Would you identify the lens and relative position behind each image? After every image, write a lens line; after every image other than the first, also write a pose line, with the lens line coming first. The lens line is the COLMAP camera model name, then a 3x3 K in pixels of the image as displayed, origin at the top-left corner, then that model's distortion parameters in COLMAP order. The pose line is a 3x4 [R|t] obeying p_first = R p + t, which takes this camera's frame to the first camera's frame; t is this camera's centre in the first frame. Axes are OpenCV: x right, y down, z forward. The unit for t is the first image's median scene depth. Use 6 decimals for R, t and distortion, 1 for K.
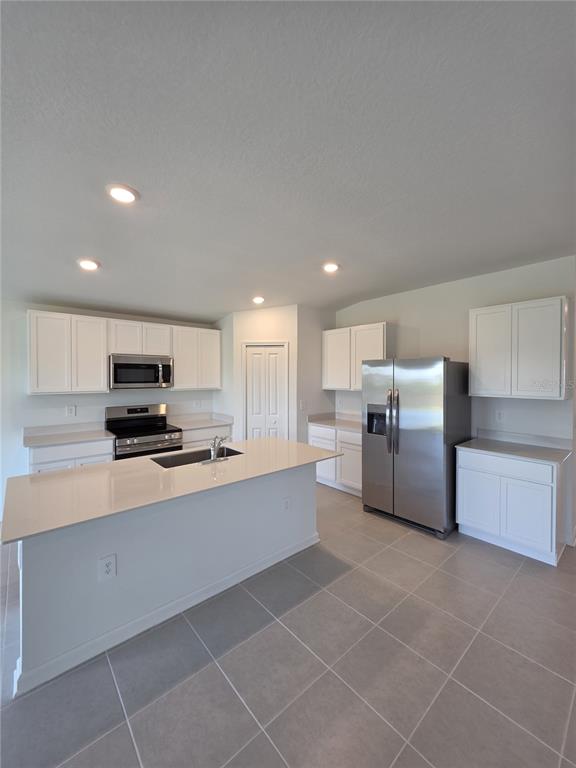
lens RADIAL K [[308.6, 0, 286.5], [0, 308.6, 383.3], [0, 0, 1]] dist [-0.000996, -0.000027]
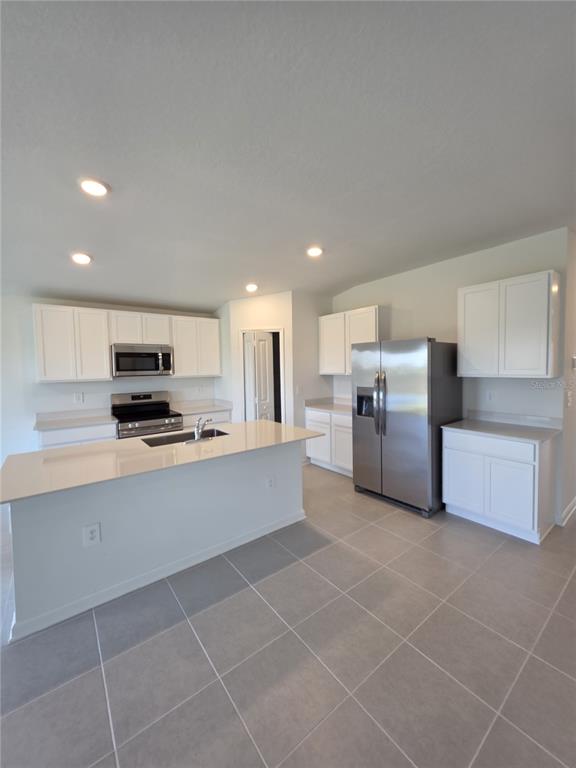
lens RADIAL K [[304.0, 0, 288.0], [0, 304.0, 384.0], [0, 0, 1]] dist [0.001008, -0.000021]
pose [[0.997887, -0.016165, -0.062937, 0.109618], [0.018401, 0.999214, 0.035110, 0.020103], [0.062320, -0.036194, 0.997400, -0.011414]]
